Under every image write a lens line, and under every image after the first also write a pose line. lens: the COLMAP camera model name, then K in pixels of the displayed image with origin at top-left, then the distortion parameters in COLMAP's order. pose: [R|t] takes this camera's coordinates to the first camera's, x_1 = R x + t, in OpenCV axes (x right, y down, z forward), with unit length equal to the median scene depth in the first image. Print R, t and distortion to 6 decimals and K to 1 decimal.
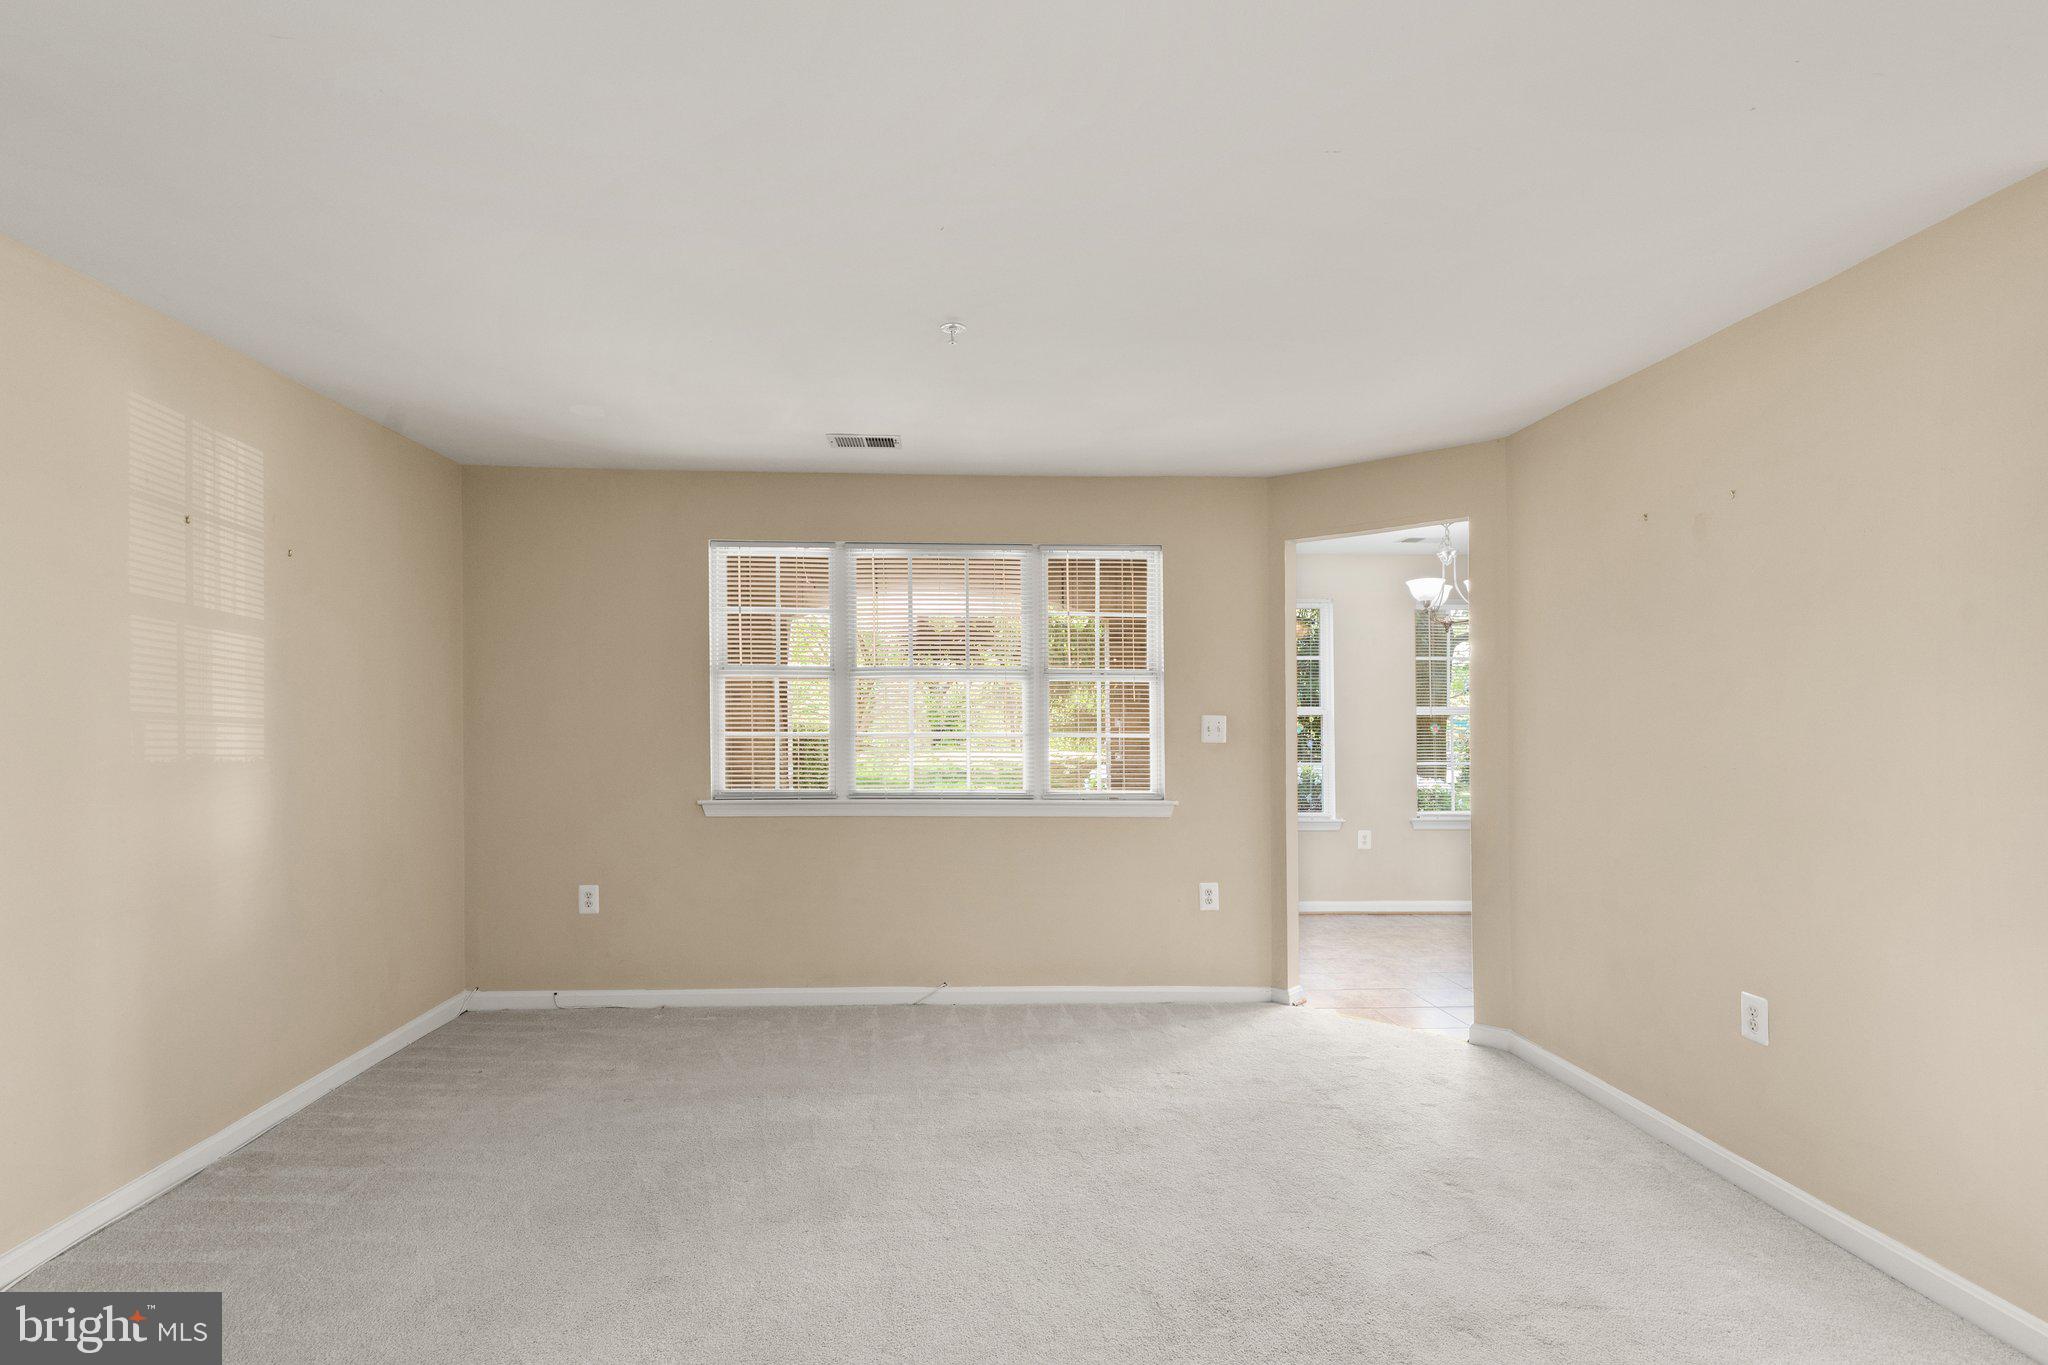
lens RADIAL K [[981.8, 0, 998.8], [0, 981.8, 715.2], [0, 0, 1]] dist [0.008316, -0.000411]
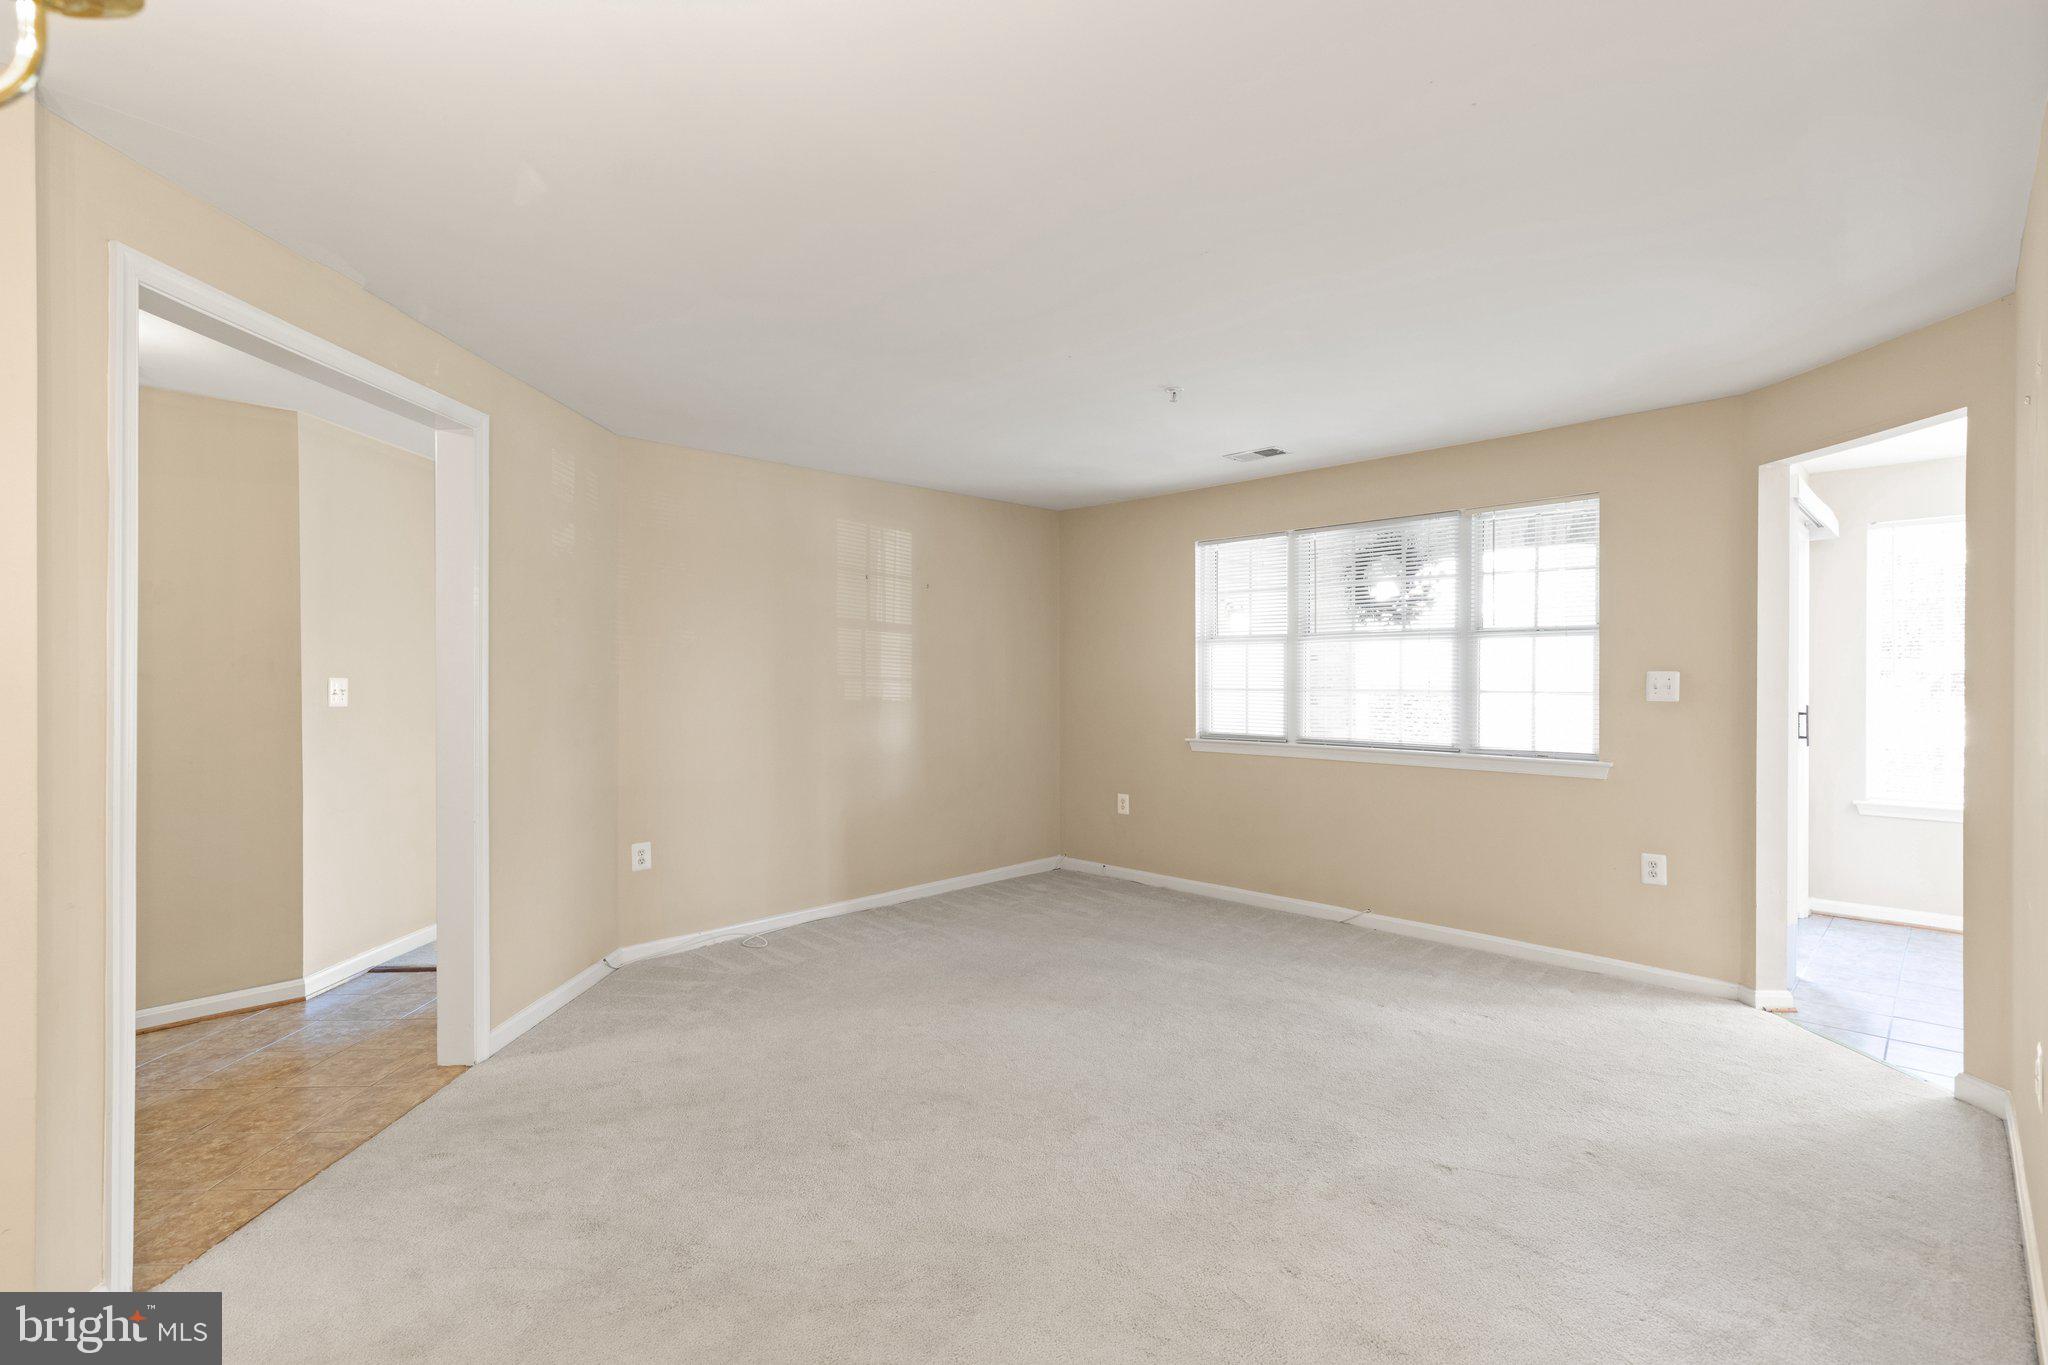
lens RADIAL K [[930.1, 0, 1036.3], [0, 930.1, 680.9], [0, 0, 1]] dist [0.006178, -0.001460]
pose [[0.685074, -0.000754, -0.728473, 0.494023], [0.006623, 0.999965, 0.005193, 0.000748], [0.728444, -0.008382, 0.685055, -0.014651]]
